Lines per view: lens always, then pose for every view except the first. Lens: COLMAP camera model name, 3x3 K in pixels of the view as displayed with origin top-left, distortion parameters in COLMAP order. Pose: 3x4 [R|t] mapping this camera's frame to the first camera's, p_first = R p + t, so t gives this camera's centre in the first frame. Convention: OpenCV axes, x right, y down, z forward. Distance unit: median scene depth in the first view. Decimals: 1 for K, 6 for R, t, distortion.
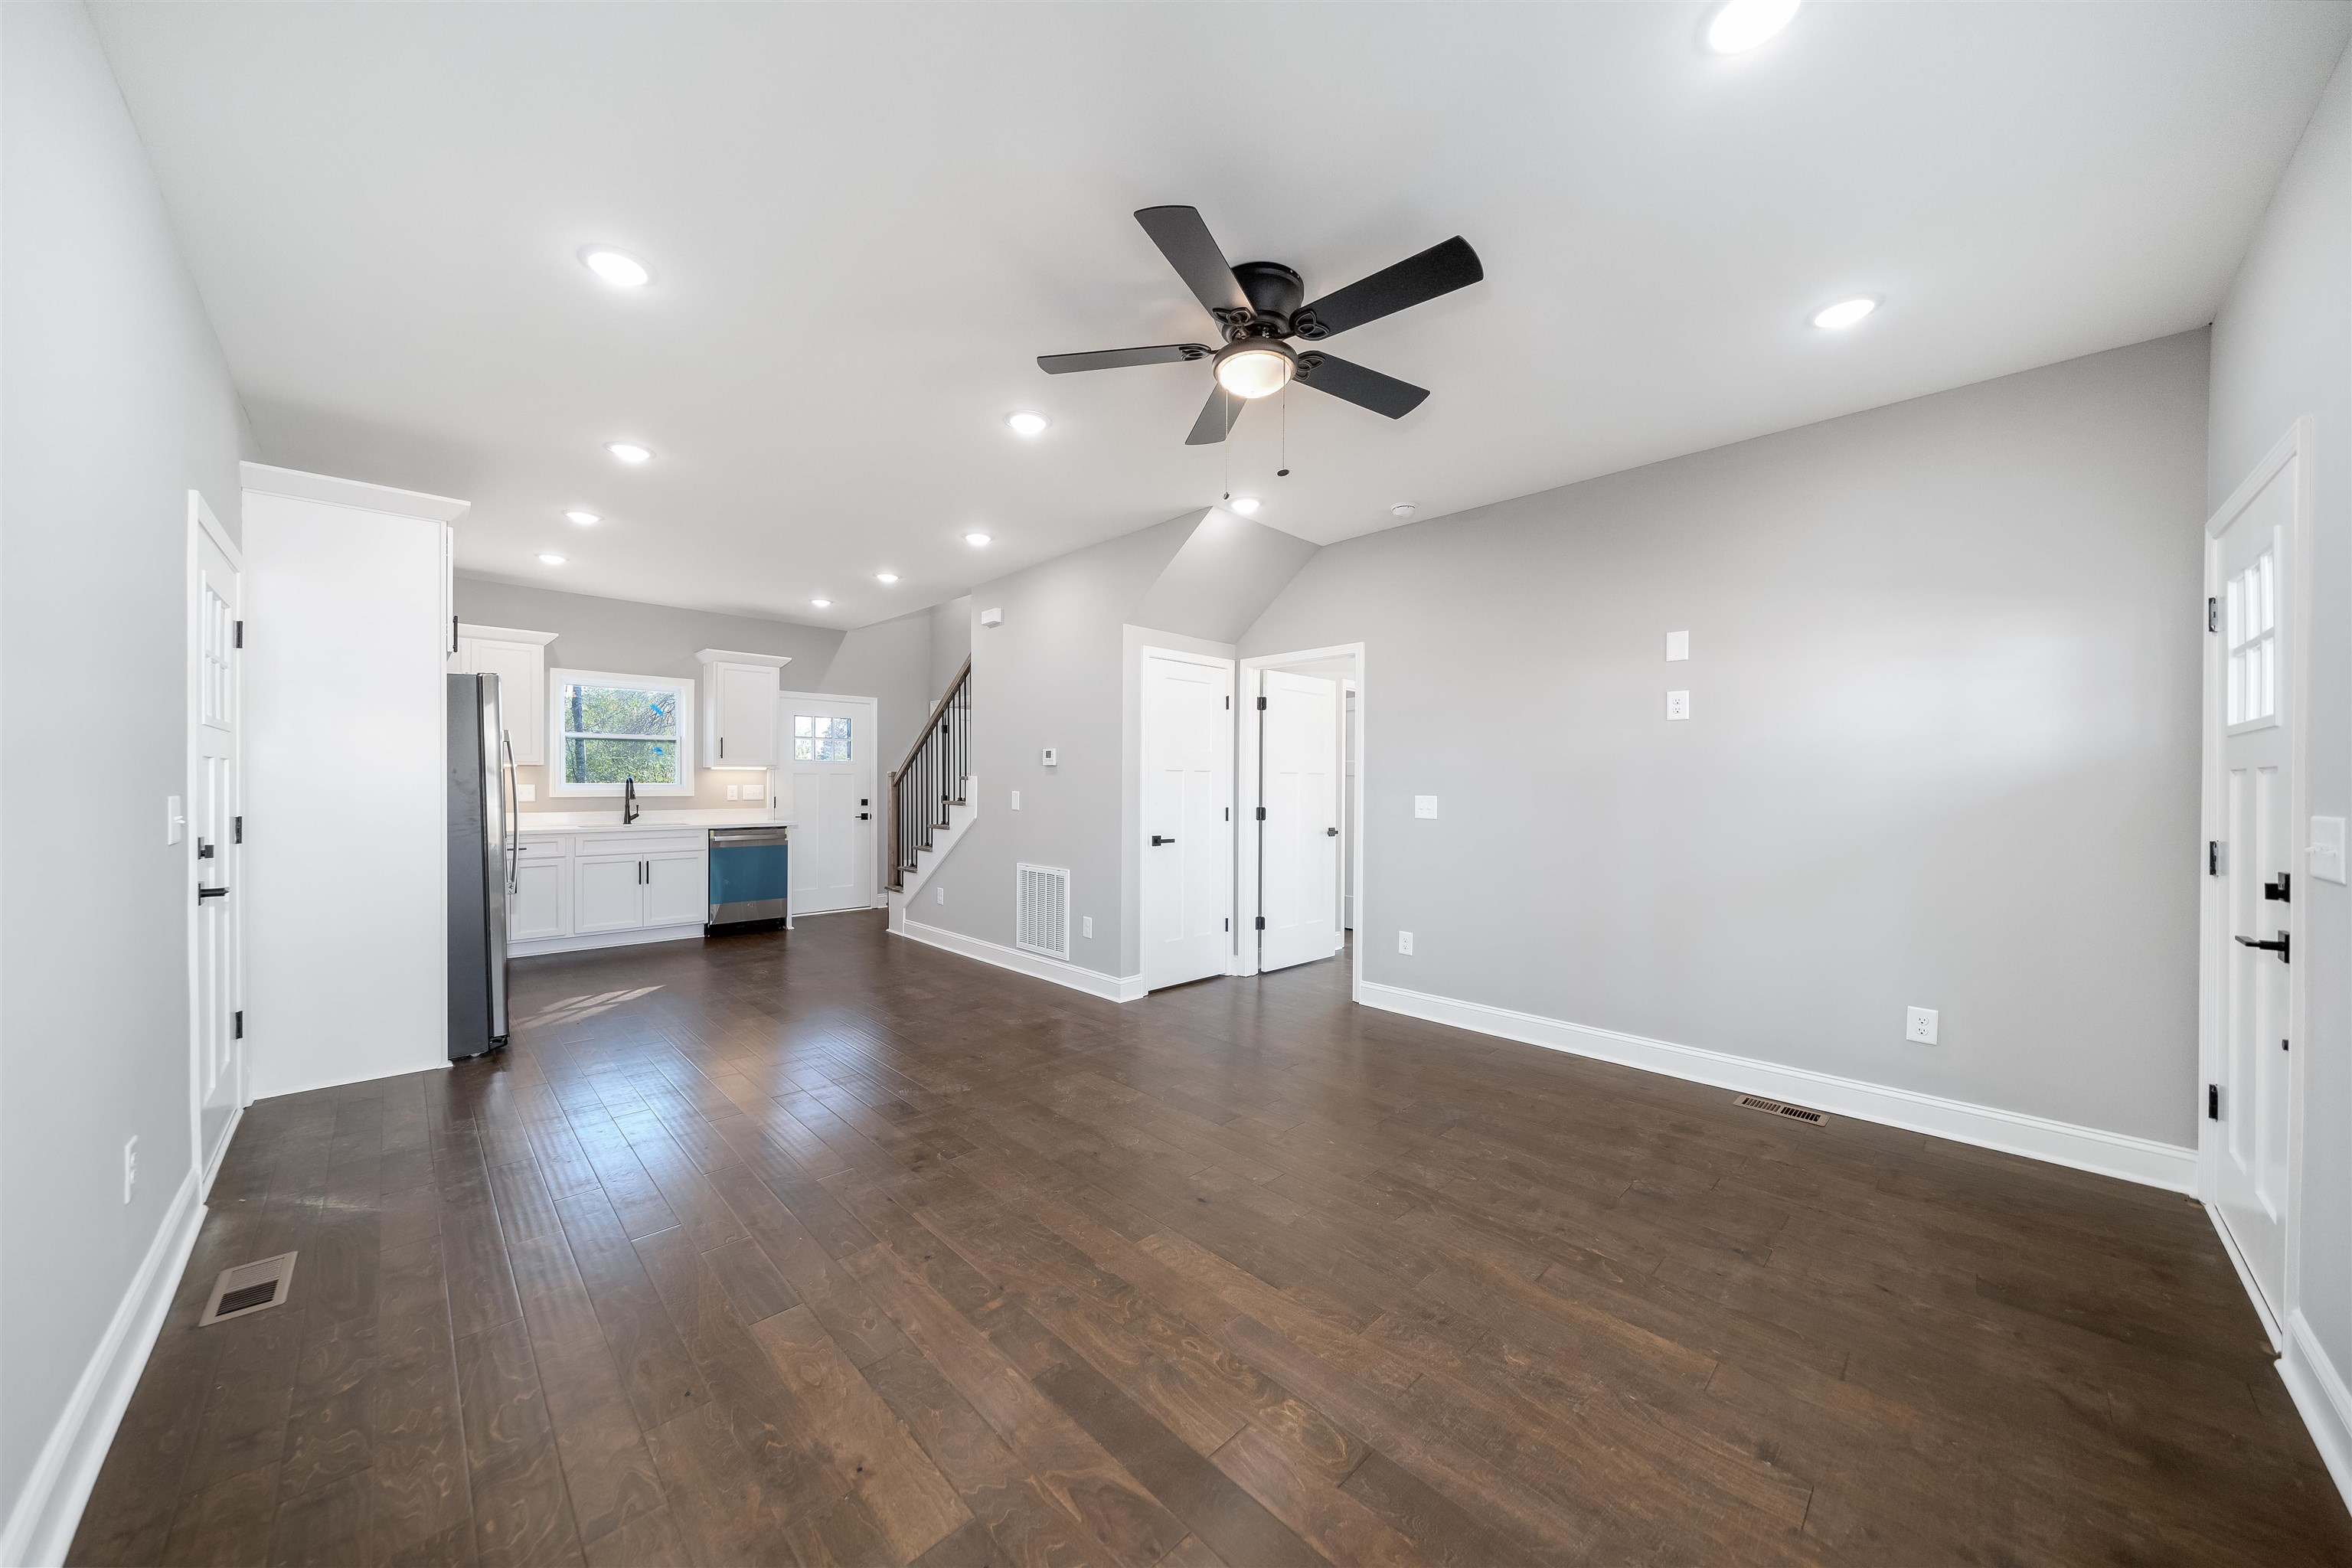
lens RADIAL K [[807.5, 0, 1128.0], [0, 807.5, 778.5], [0, 0, 1]] dist [0.000281, -0.000042]
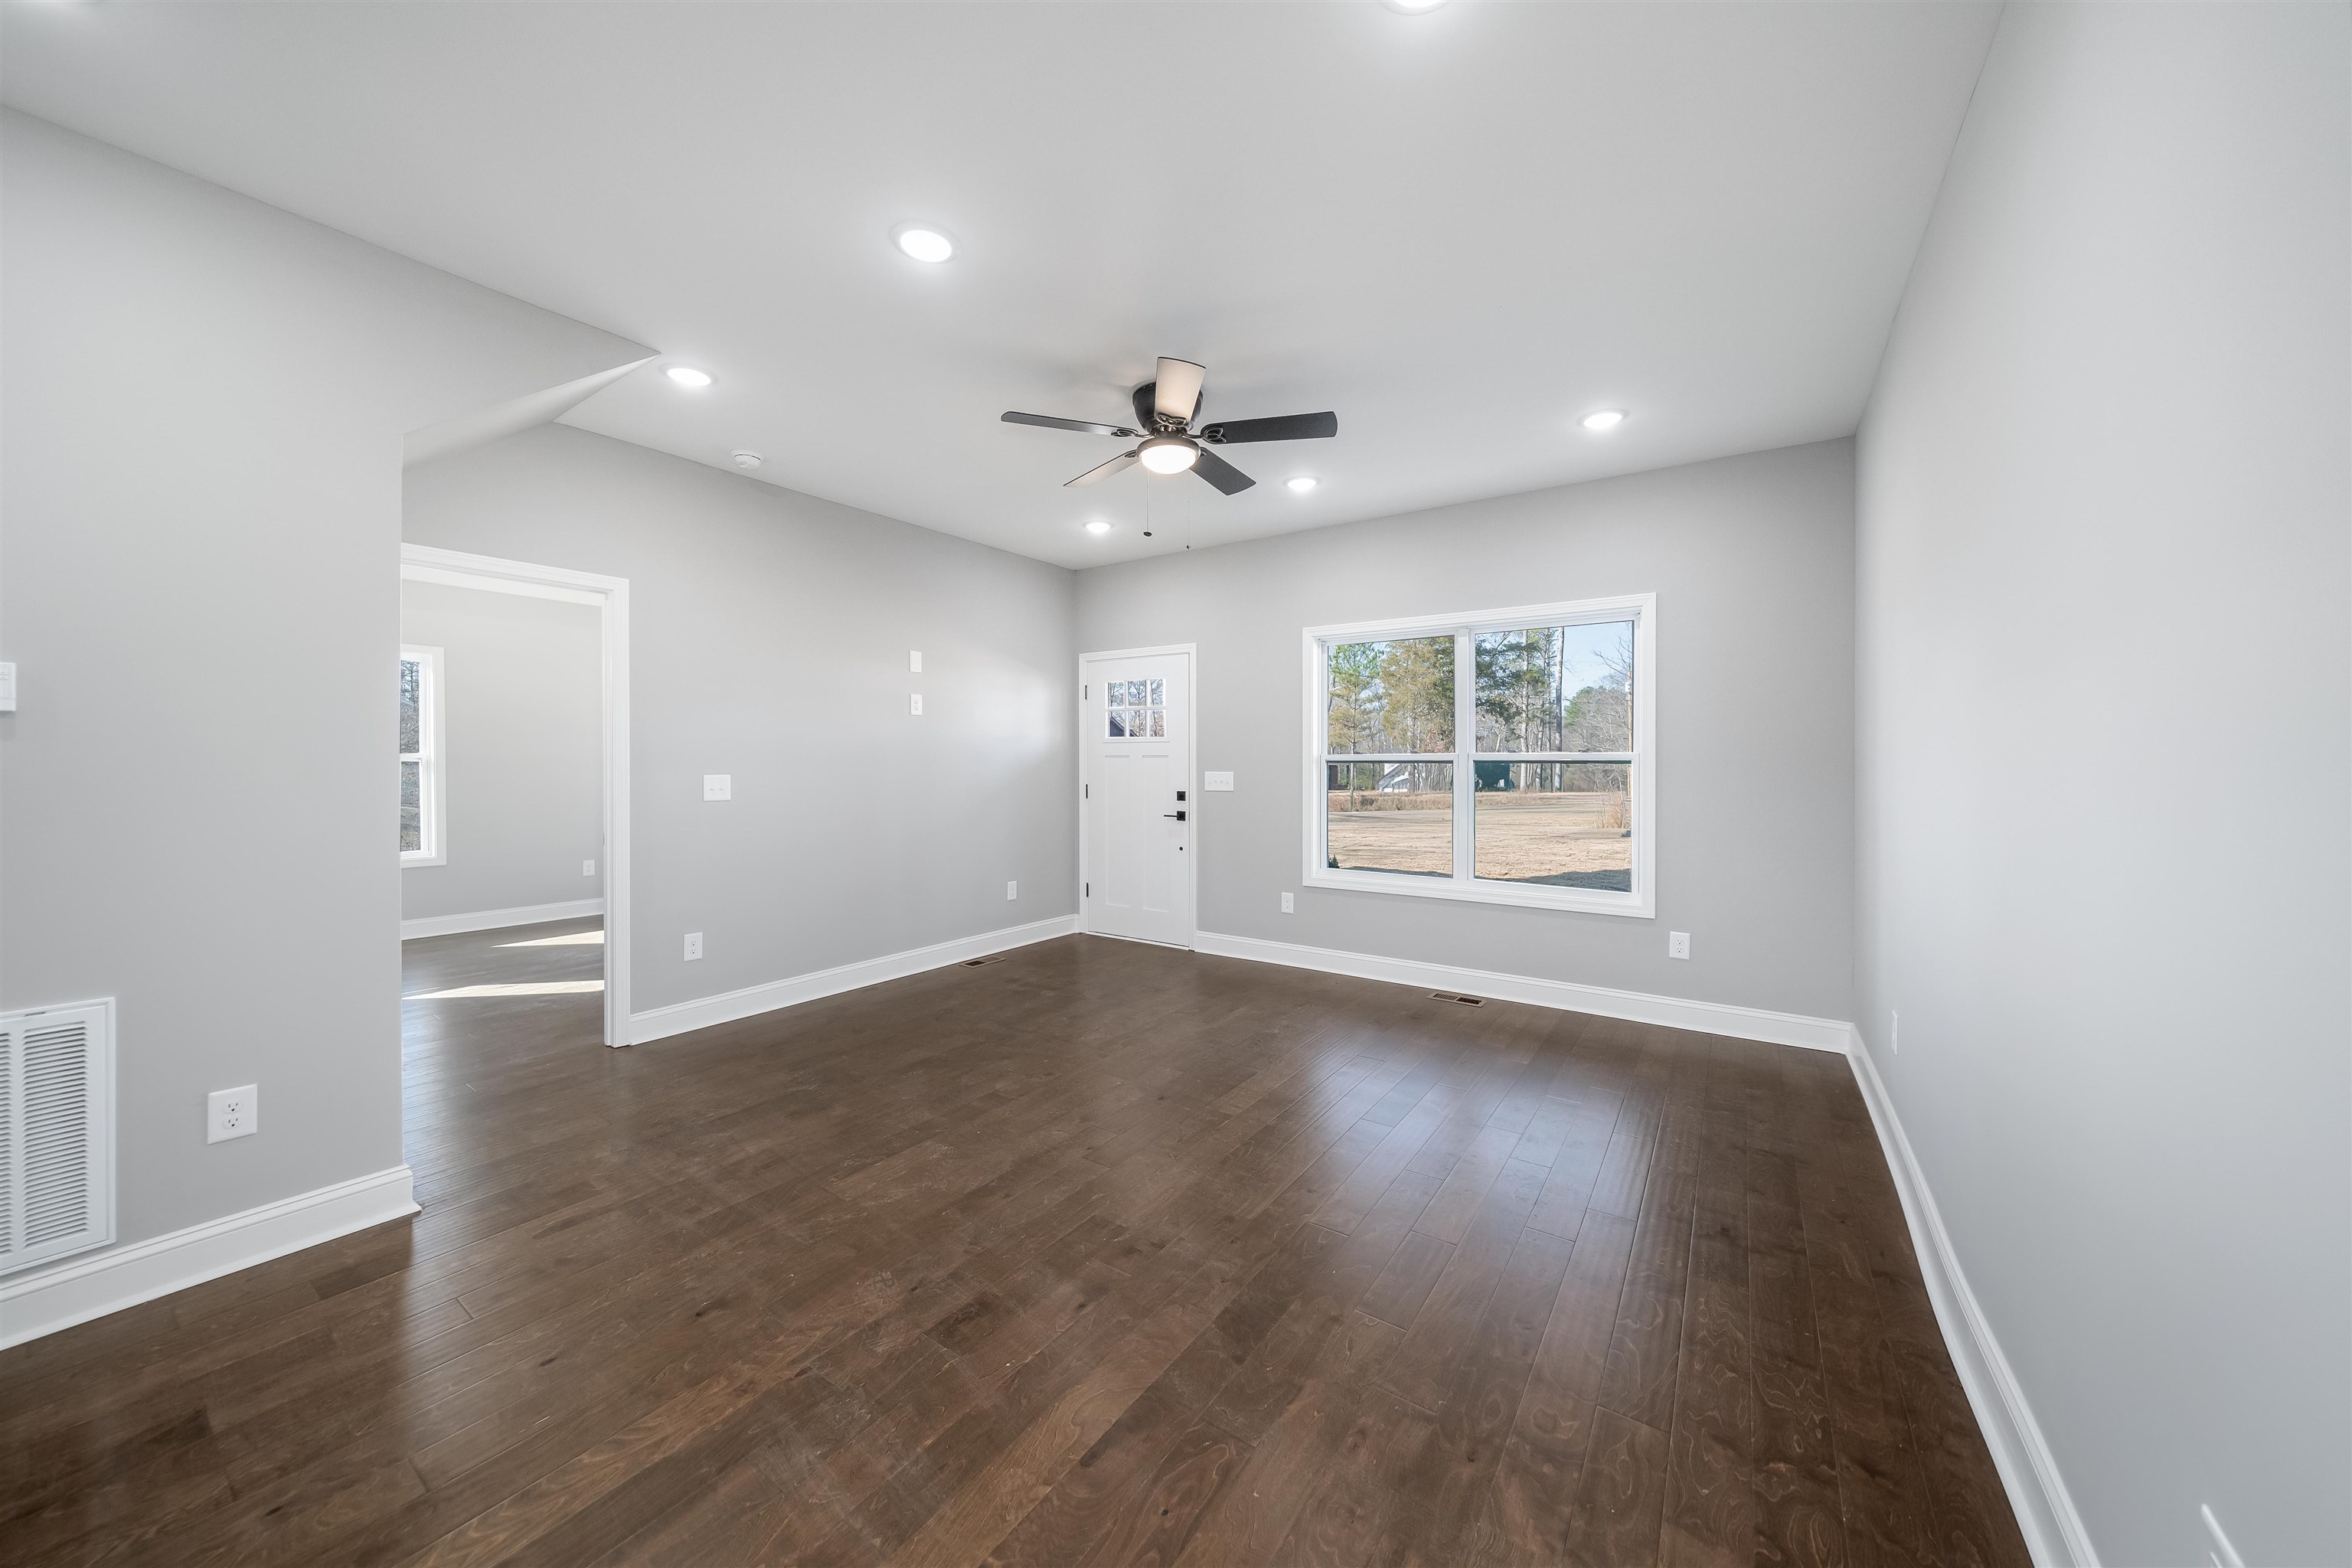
lens RADIAL K [[807.5, 0, 1192.2], [0, 807.5, 772.0], [0, 0, 1]] dist [0.000281, -0.000042]
pose [[-0.227051, -0.018969, 0.973698, -0.775867], [-0.011153, 0.999795, 0.016877, -0.004044], [-0.973819, -0.007027, -0.227216, 0.852908]]
